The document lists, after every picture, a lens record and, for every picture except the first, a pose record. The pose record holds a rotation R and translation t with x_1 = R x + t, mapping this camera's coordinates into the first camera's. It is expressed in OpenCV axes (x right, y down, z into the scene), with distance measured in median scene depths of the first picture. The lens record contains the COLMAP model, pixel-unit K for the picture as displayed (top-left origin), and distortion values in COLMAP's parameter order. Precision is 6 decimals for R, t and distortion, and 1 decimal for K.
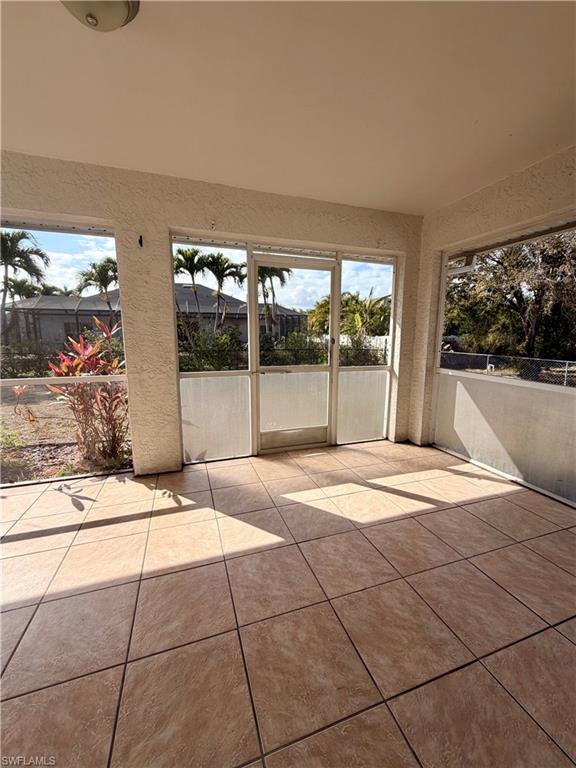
lens RADIAL K [[306.2, 0, 287.7], [0, 306.2, 383.6], [0, 0, 1]] dist [0.000396, 0.000252]
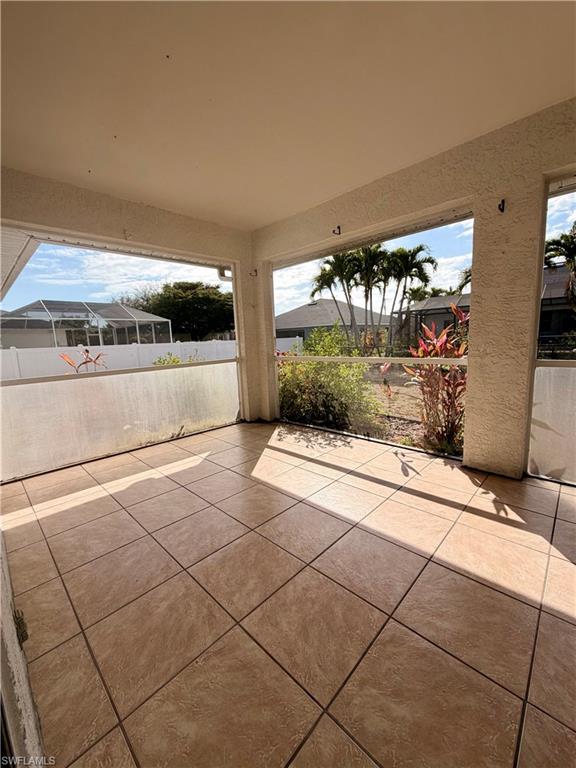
lens RADIAL K [[306.2, 0, 288.1], [0, 306.2, 383.7], [0, 0, 1]] dist [0.000396, 0.000252]
pose [[0.455628, 0.107962, -0.883599, 0.063554], [-0.099781, 0.992557, 0.069823, 0.036355], [0.884560, 0.056353, 0.463009, 0.069535]]
